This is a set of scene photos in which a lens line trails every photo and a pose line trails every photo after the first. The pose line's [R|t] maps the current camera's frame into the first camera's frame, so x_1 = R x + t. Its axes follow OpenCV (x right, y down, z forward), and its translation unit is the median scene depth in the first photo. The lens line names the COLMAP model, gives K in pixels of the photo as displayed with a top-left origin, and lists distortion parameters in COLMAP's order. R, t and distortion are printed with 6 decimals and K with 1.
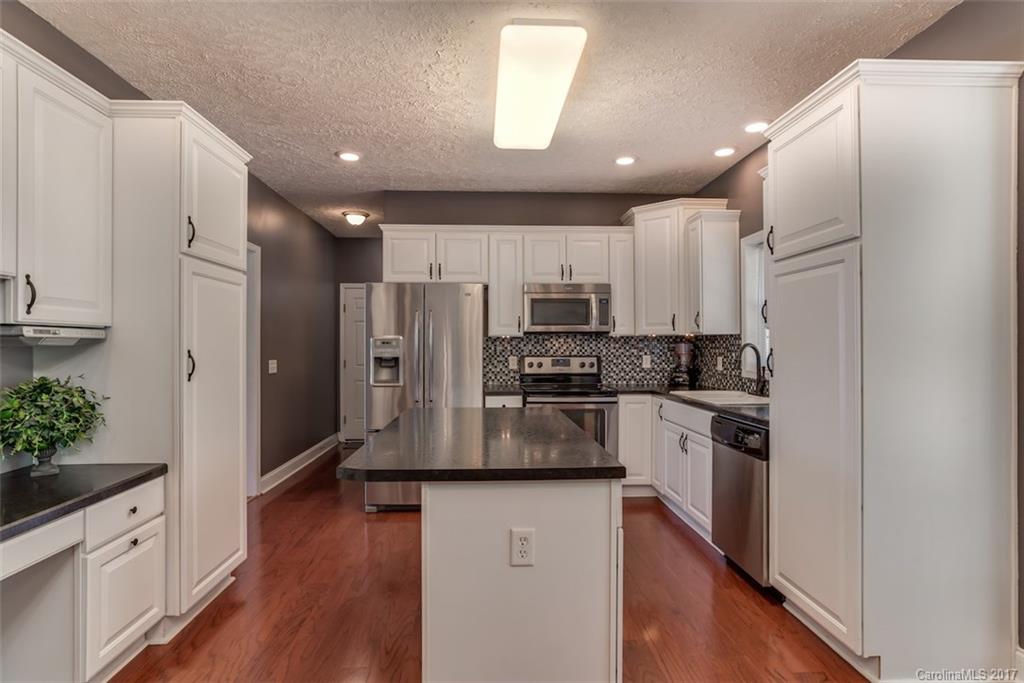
lens RADIAL K [[530.6, 0, 516.4], [0, 530.6, 339.9], [0, 0, 1]] dist [-0.013526, 0.002163]
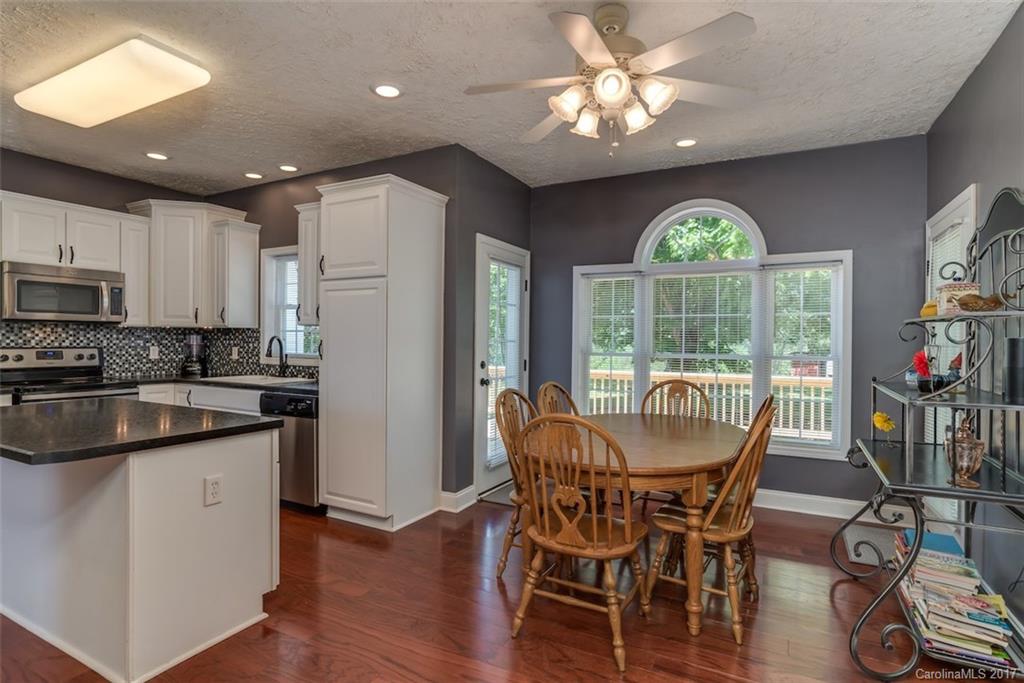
lens RADIAL K [[530.6, 0, 512.1], [0, 530.6, 339.6], [0, 0, 1]] dist [-0.013526, 0.002163]
pose [[0.534622, 0.006191, 0.845069, -0.254739], [-0.019117, 0.999806, 0.004769, -0.001526], [-0.844875, -0.018705, 0.534637, -0.118123]]
